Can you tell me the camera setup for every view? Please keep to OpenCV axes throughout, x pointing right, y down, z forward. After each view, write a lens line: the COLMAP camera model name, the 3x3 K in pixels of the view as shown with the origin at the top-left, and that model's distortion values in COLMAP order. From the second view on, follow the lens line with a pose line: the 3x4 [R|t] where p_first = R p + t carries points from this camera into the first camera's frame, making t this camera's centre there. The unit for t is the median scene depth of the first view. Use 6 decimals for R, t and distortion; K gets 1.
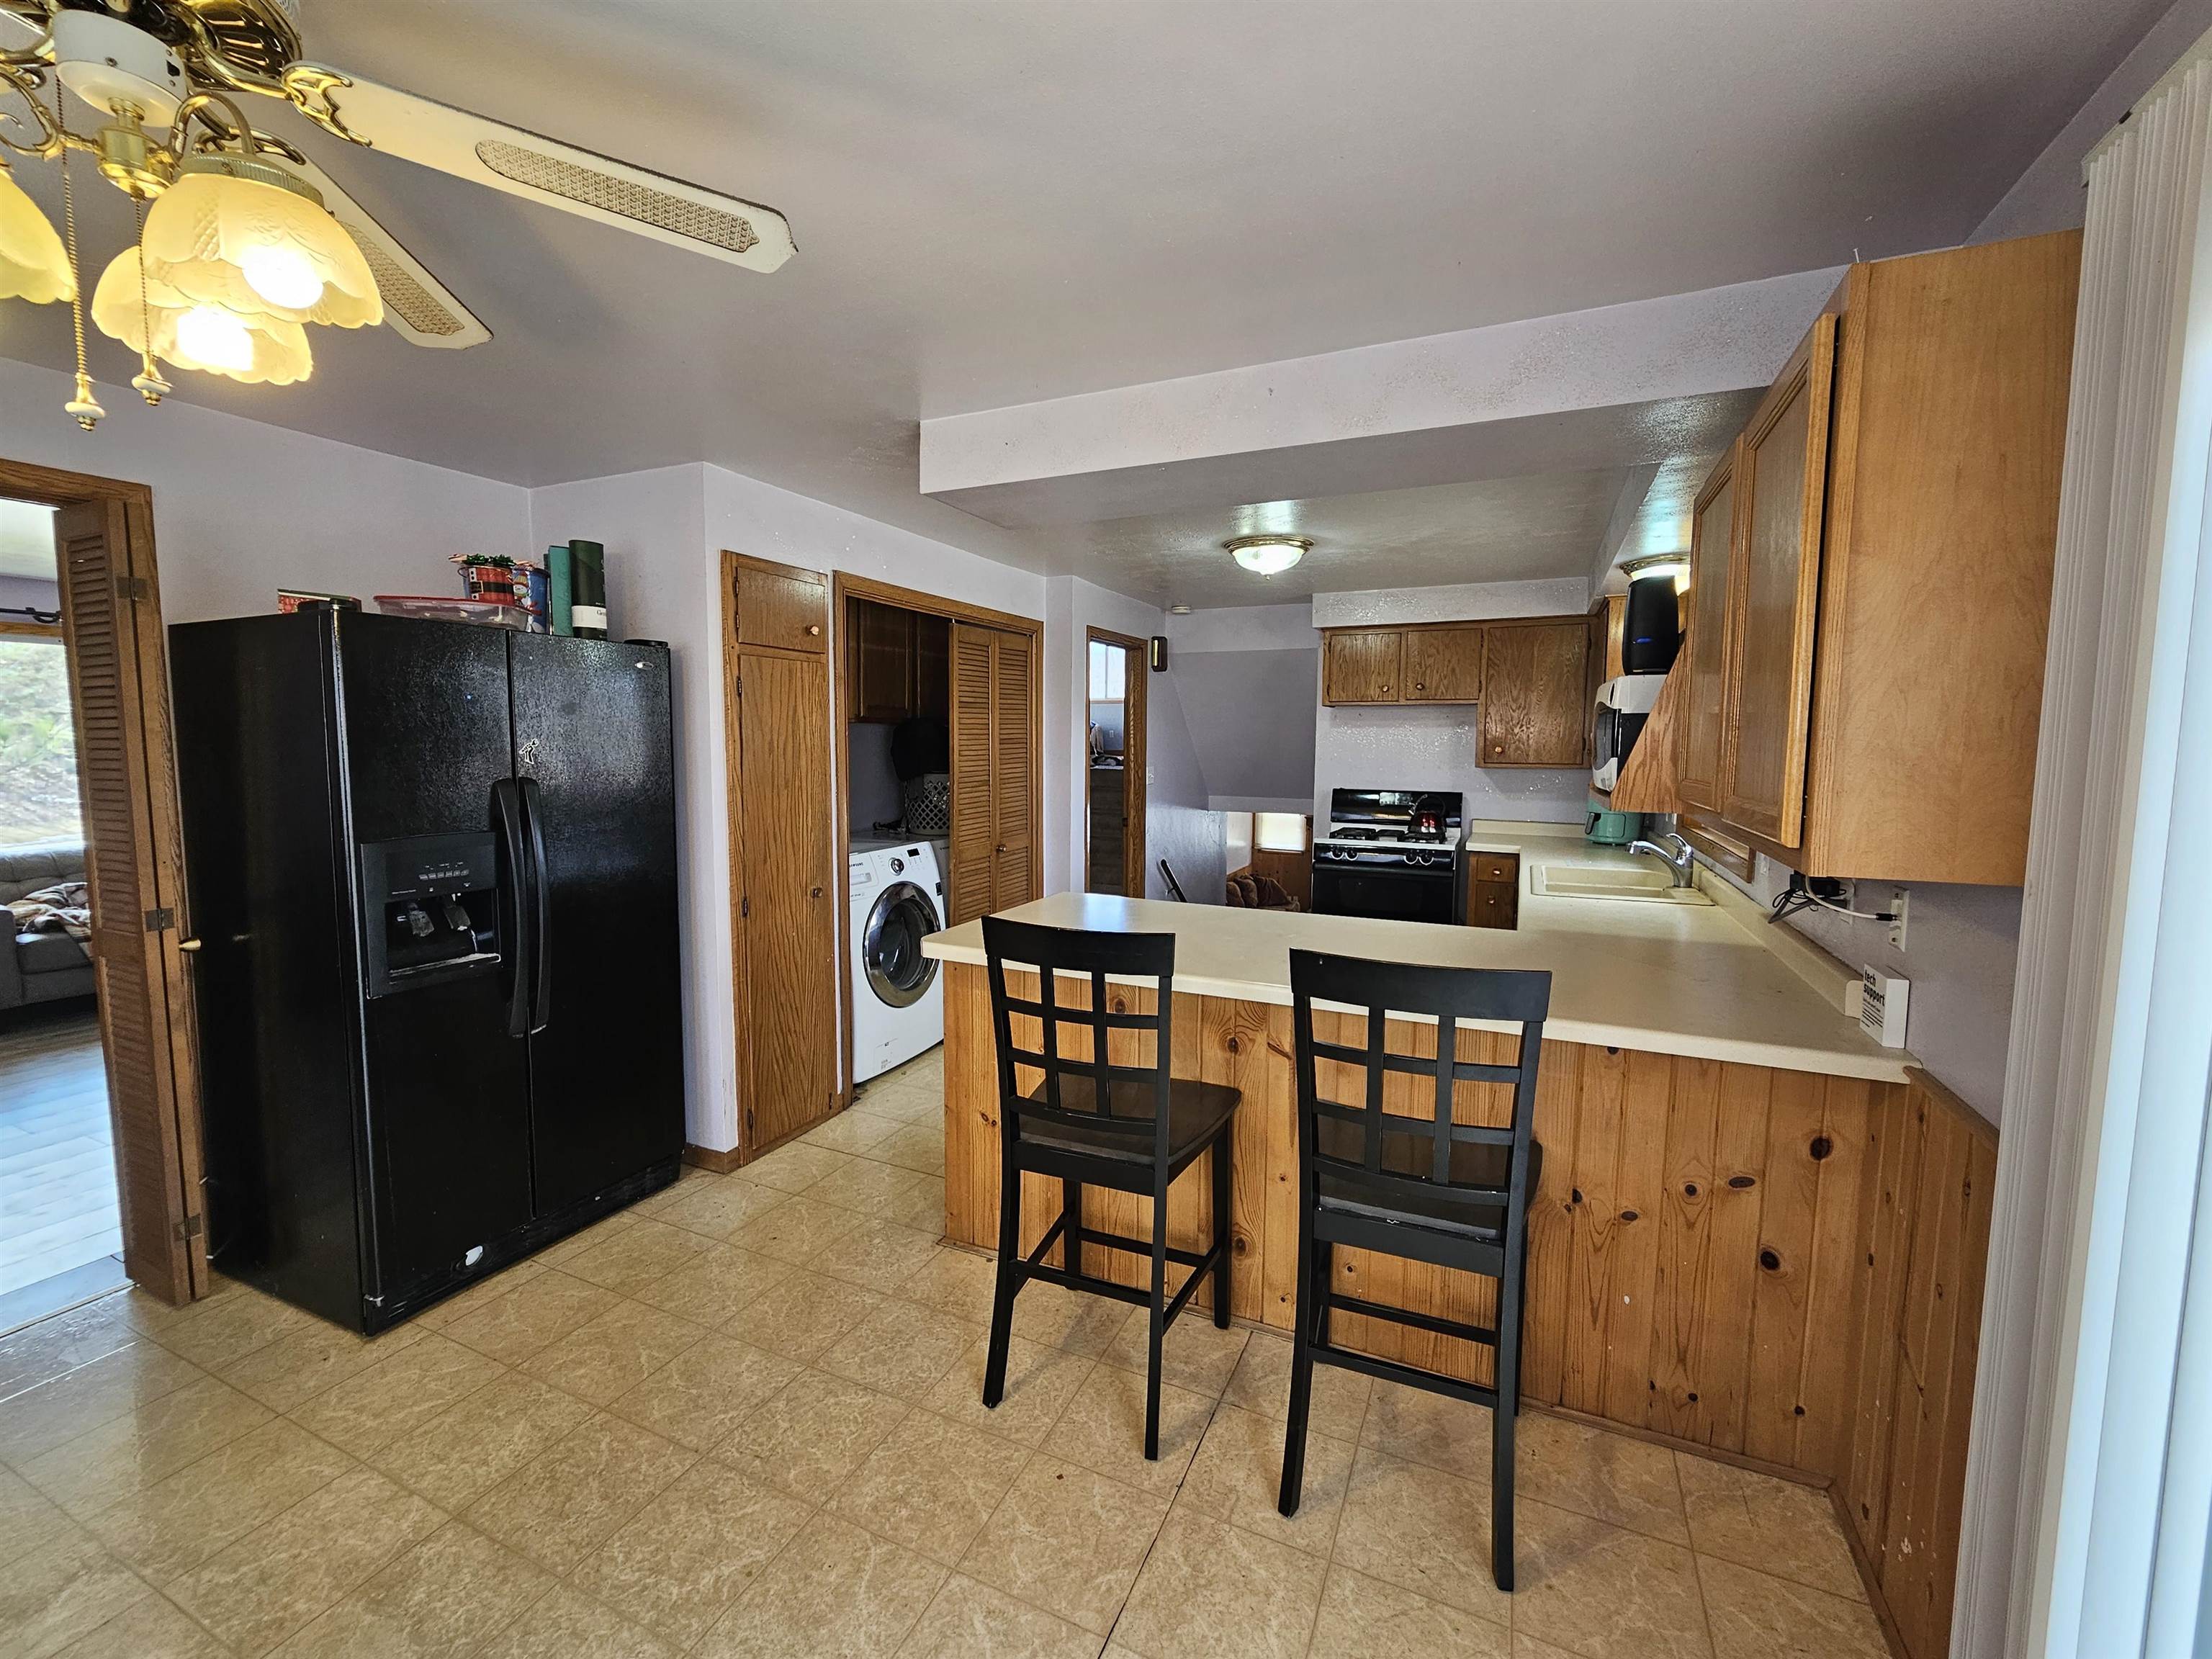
lens RADIAL K [[914.0, 0, 1105.4], [0, 914.0, 817.7], [0, 0, 1]] dist [0.000683, -0.000857]
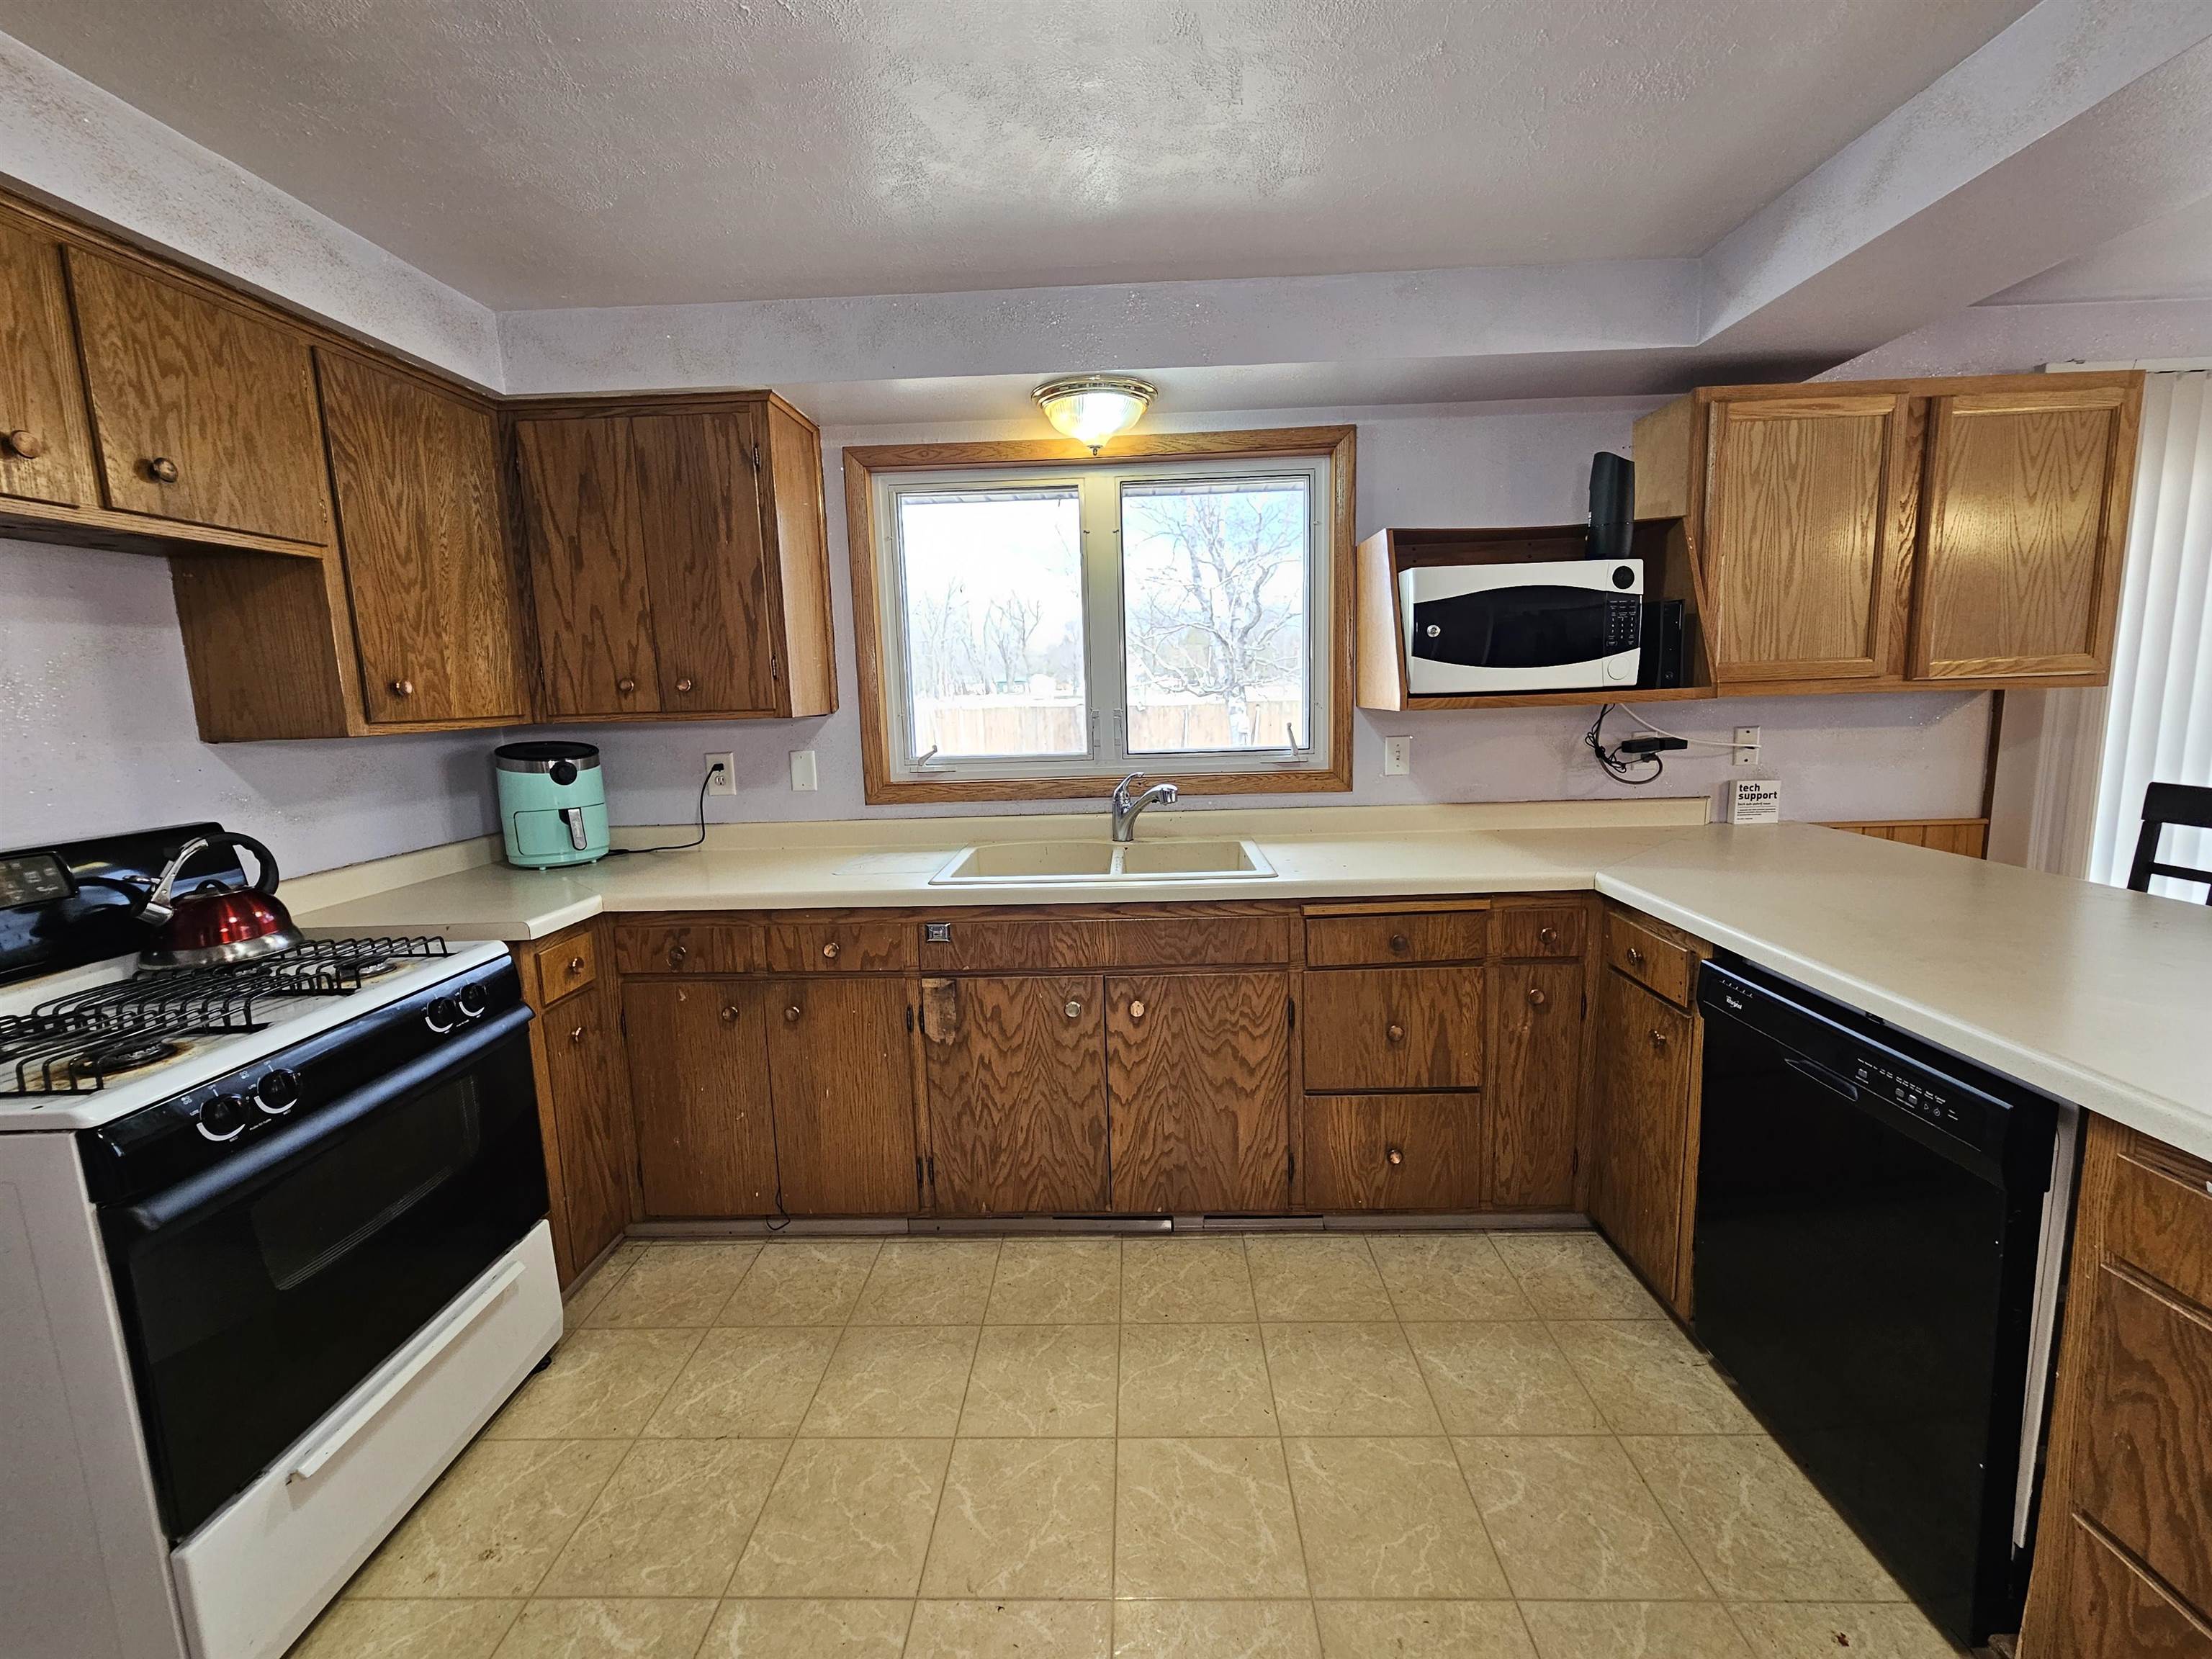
lens RADIAL K [[914.0, 0, 1104.8], [0, 914.0, 813.6], [0, 0, 1]] dist [0.000683, -0.000857]
pose [[-0.387625, -0.117873, 0.914250, -0.047705], [0.113356, 0.978168, 0.174175, -0.055997], [-0.914821, 0.171150, -0.365800, 0.880360]]
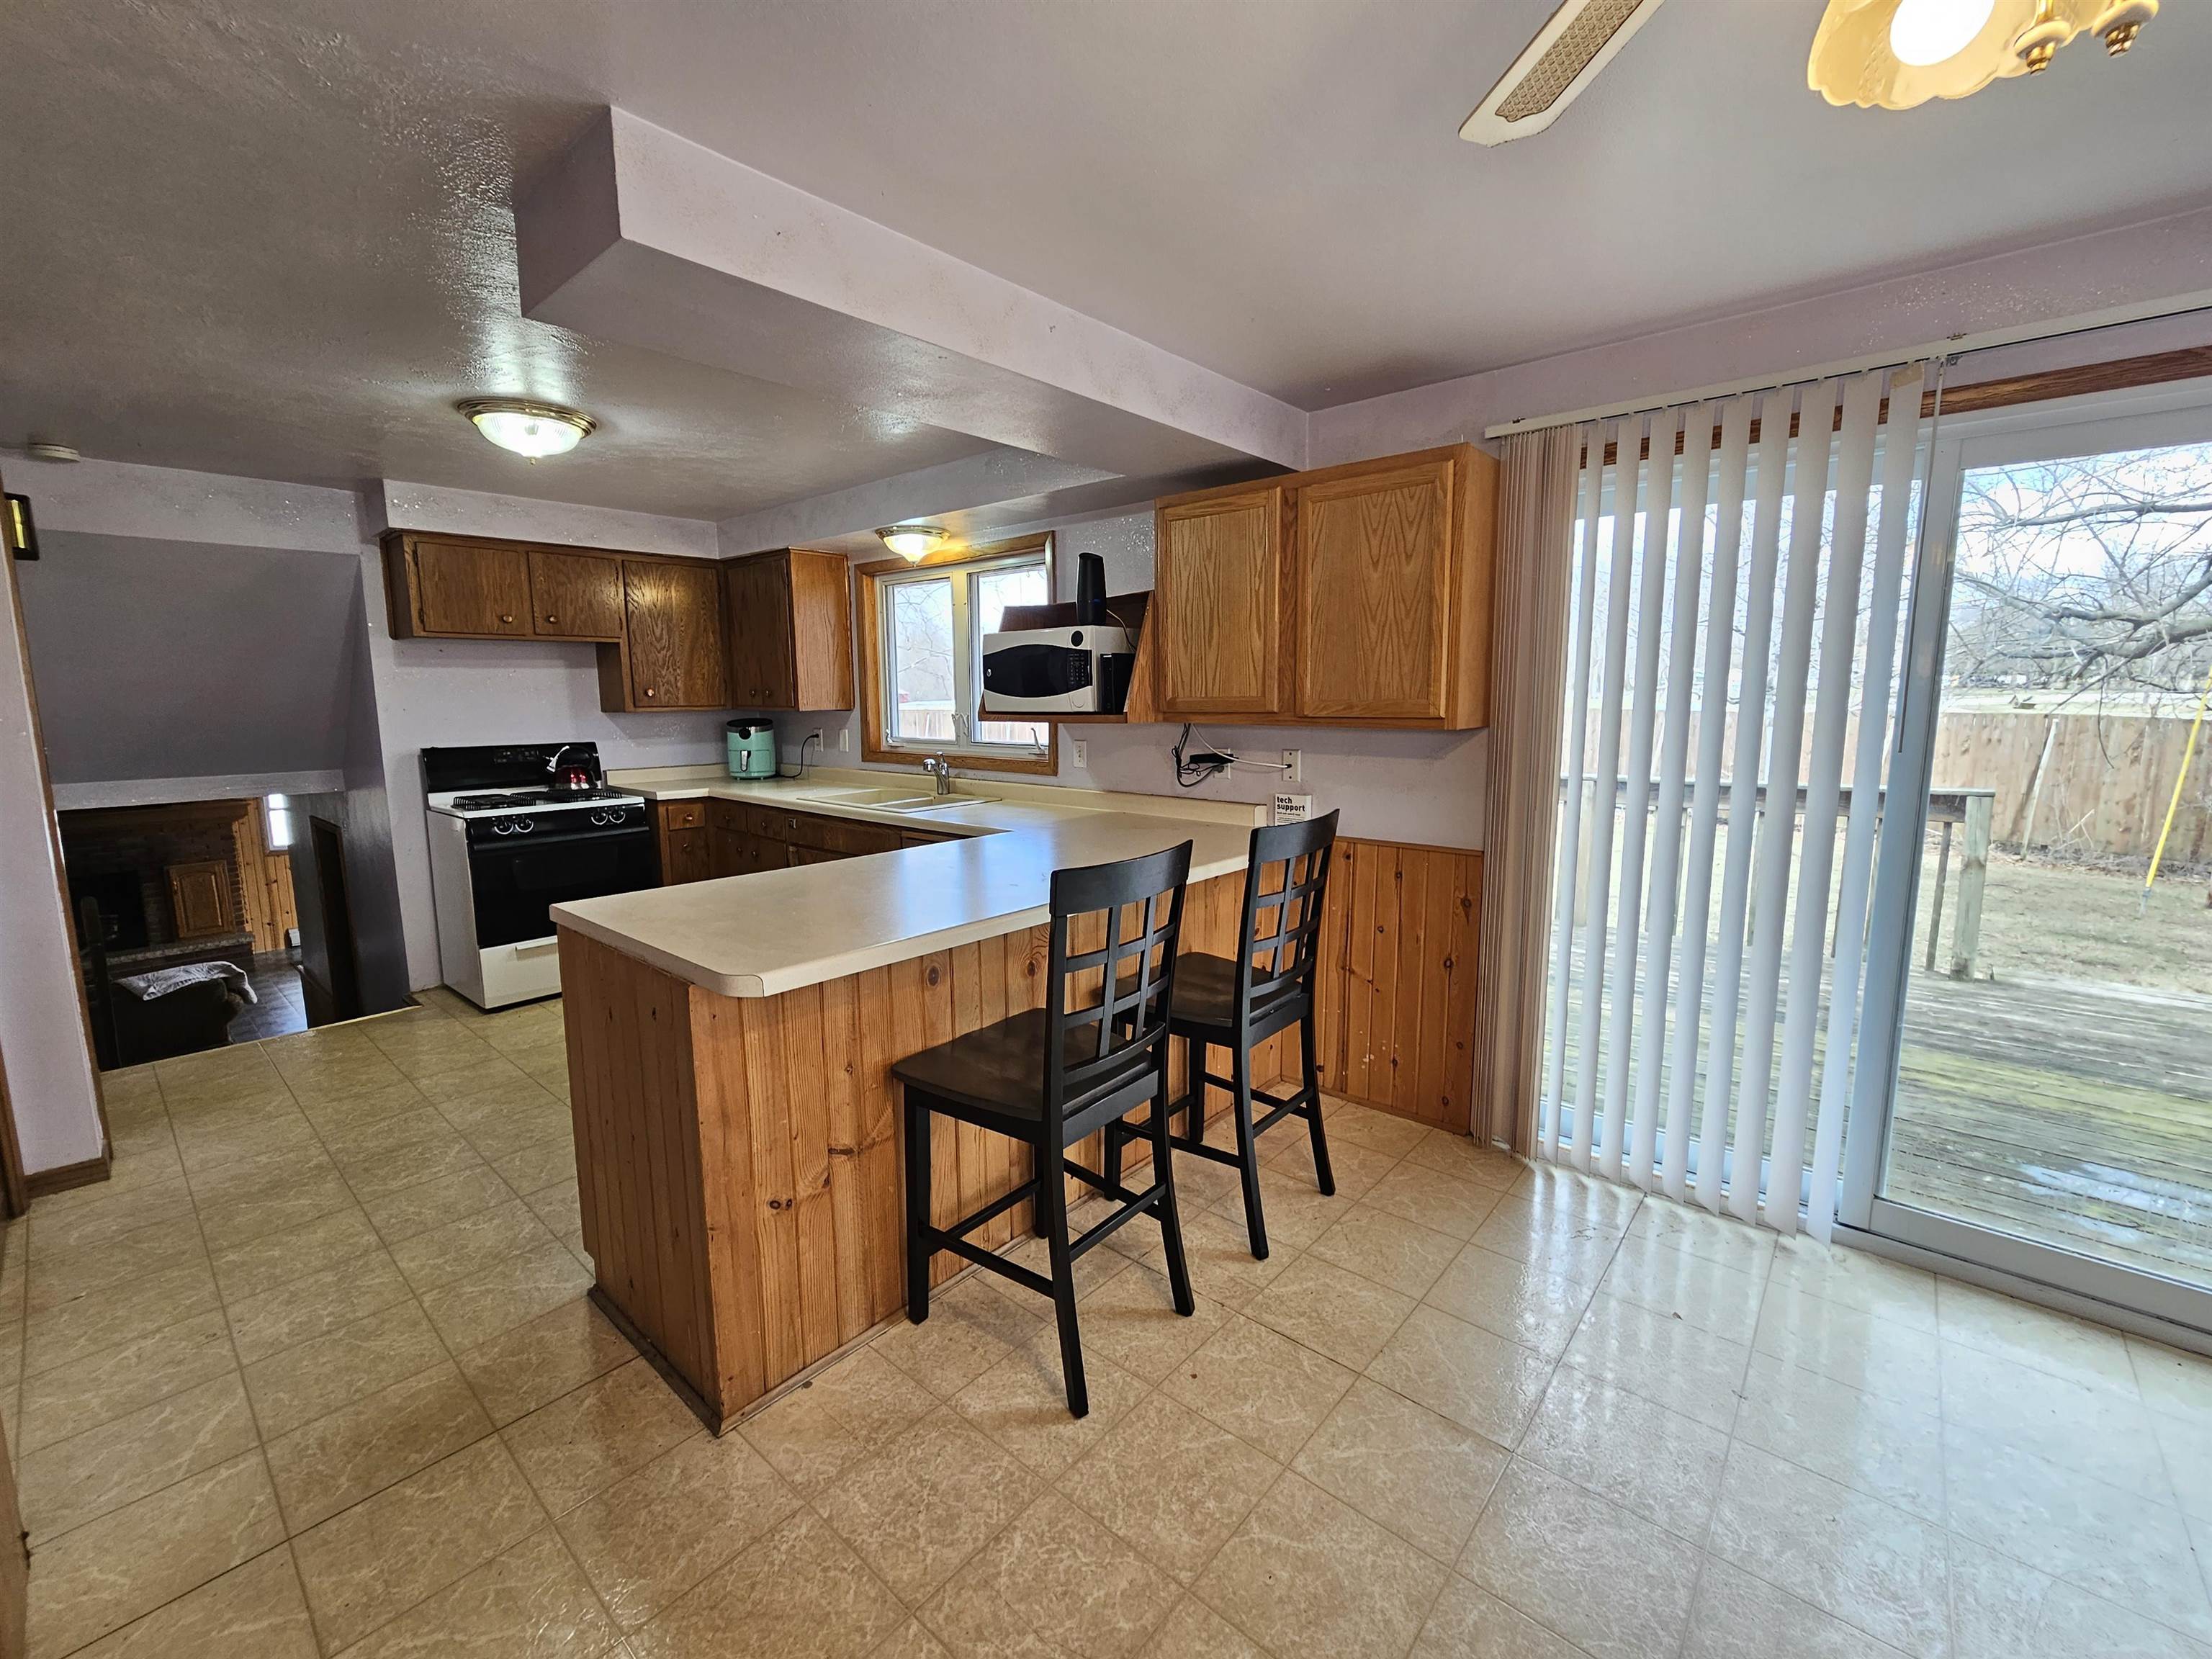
lens RADIAL K [[914.0, 0, 1112.5], [0, 914.0, 816.7], [0, 0, 1]] dist [0.000683, -0.000857]
pose [[0.284426, -0.135981, 0.949005, -0.351067], [0.095284, 0.988998, 0.113154, -0.008811], [-0.953951, 0.058241, 0.294253, 0.272180]]
